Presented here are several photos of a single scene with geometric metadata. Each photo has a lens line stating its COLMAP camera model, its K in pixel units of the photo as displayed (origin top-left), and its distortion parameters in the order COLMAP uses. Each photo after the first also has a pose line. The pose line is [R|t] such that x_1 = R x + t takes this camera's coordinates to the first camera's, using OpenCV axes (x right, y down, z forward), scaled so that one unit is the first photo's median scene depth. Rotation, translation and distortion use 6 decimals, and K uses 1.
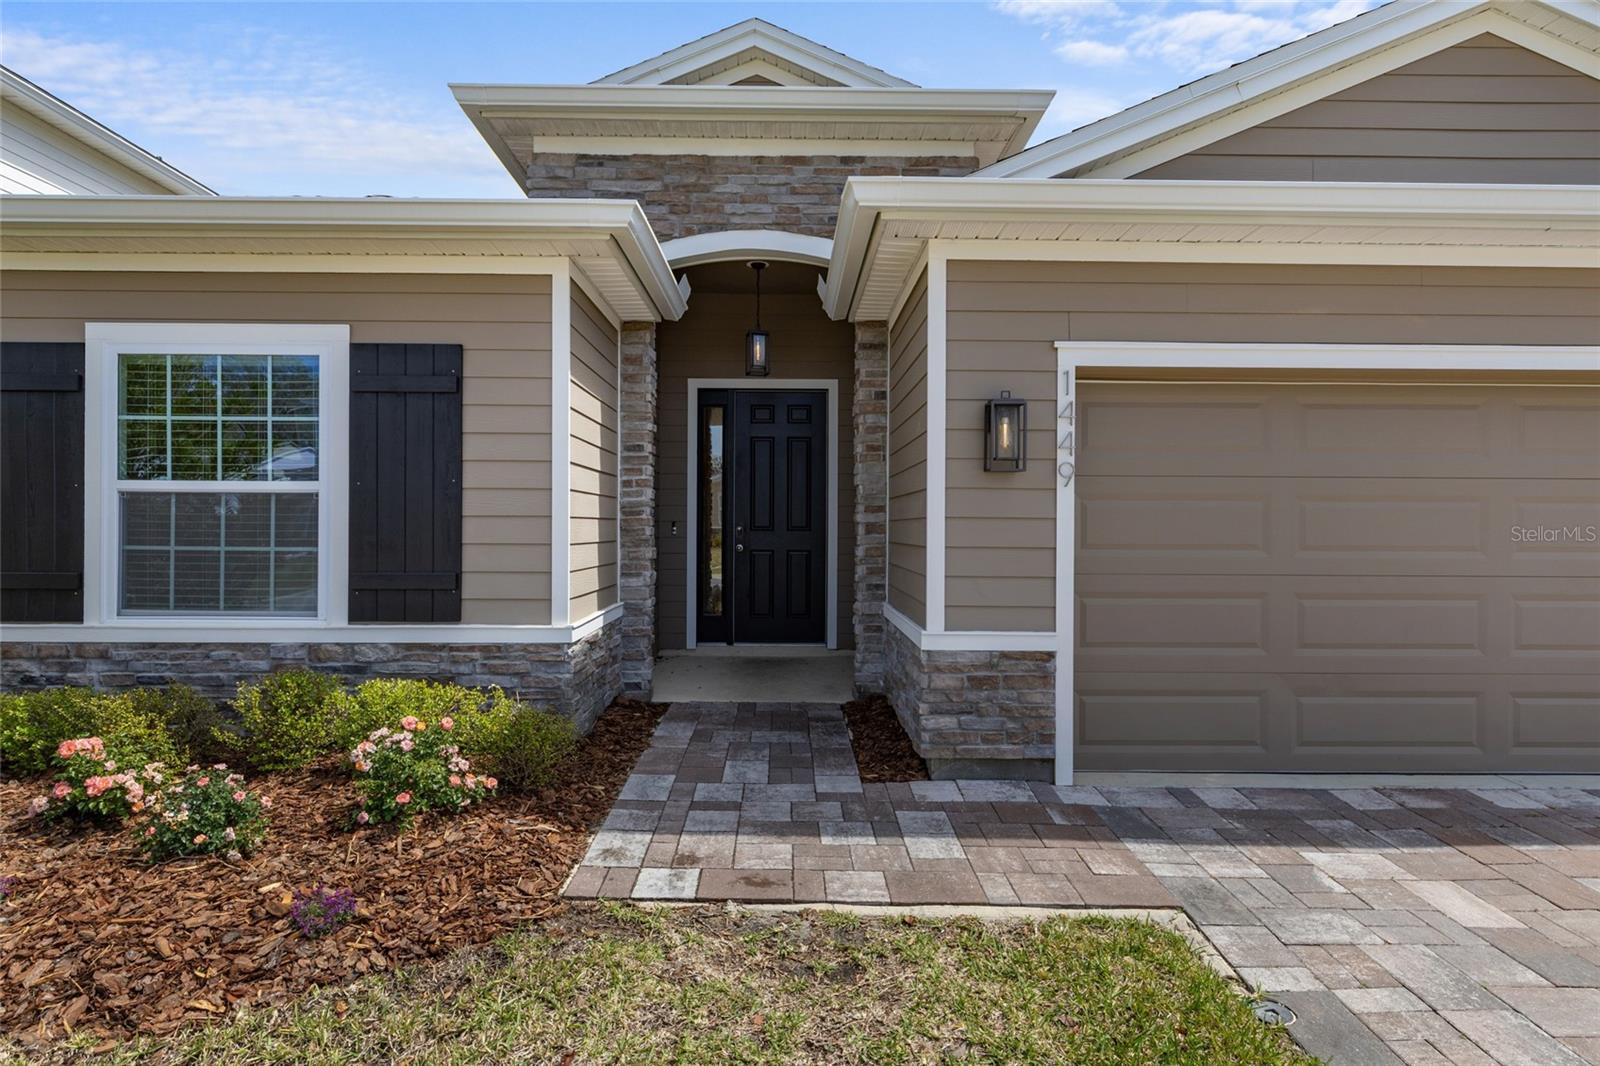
lens RADIAL K [[836.3, 0, 798.9], [0, 836.3, 533.9], [0, 0, 1]] dist [0.003159, -0.000584]
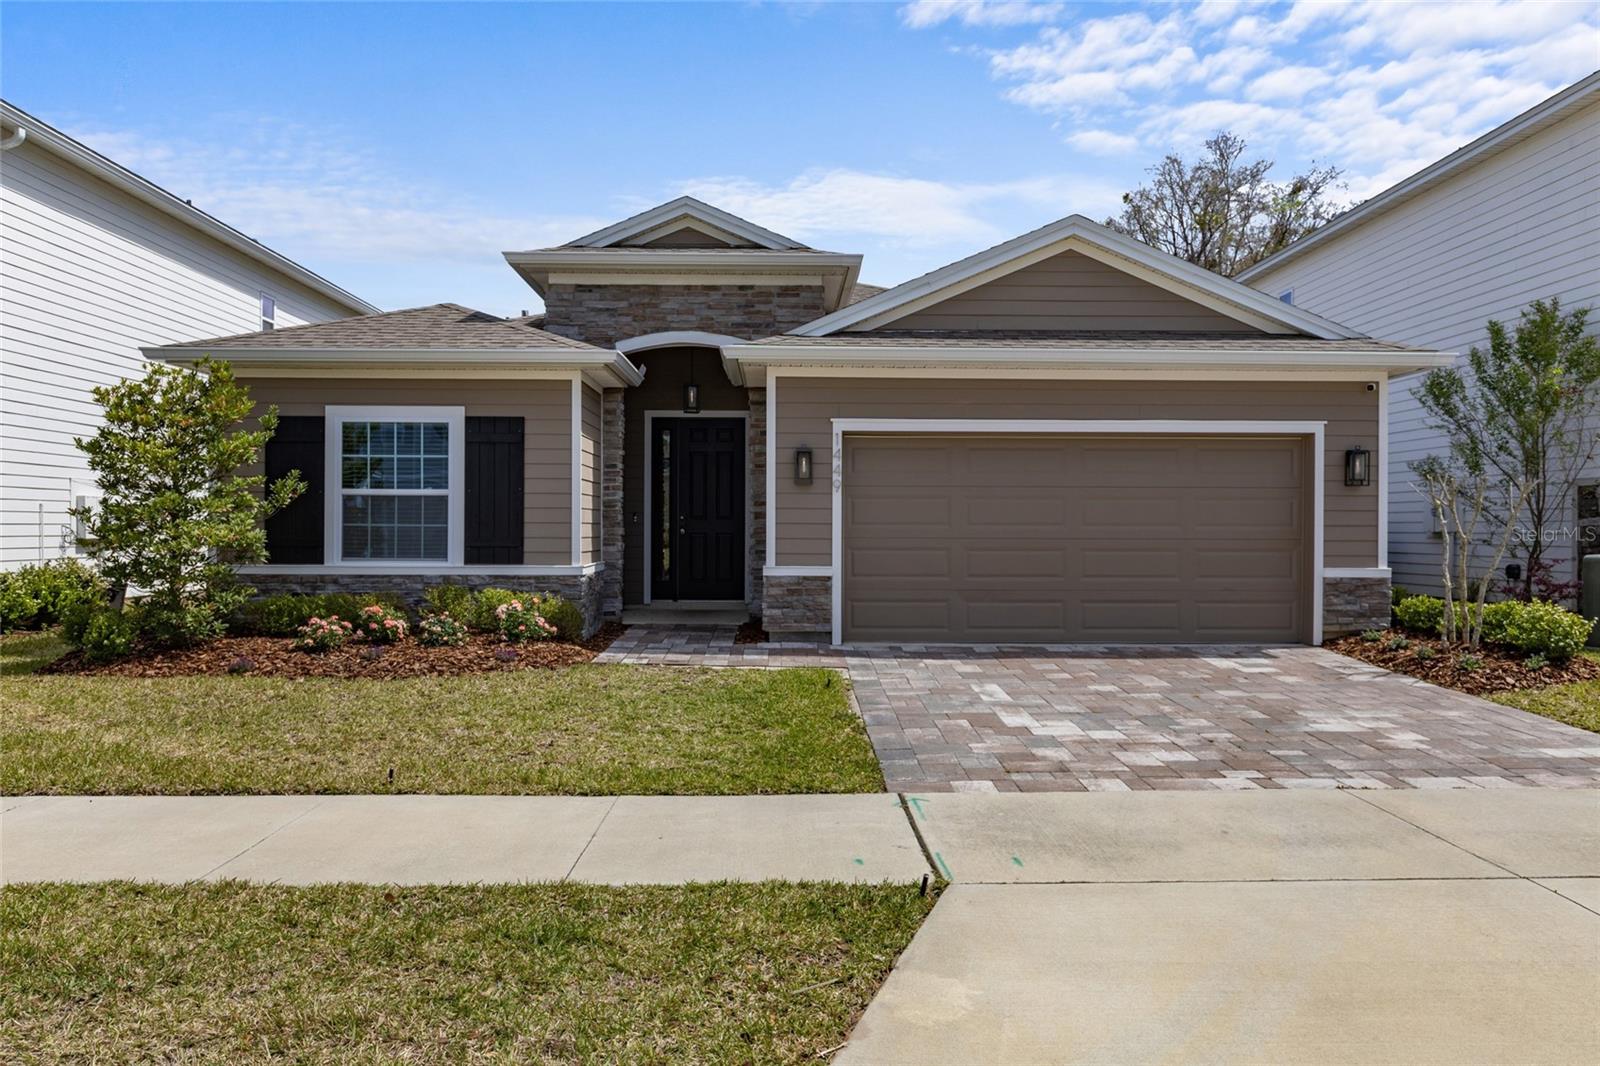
lens RADIAL K [[1144.2, 0, 807.9], [0, 1144.2, 531.4], [0, 0, 1]] dist [0.001695, -0.002074]
pose [[0.999965, -0.001604, 0.008263, 0.215082], [0.001642, 0.999988, -0.004557, 0.044944], [-0.008255, 0.004571, 0.999955, -1.582920]]
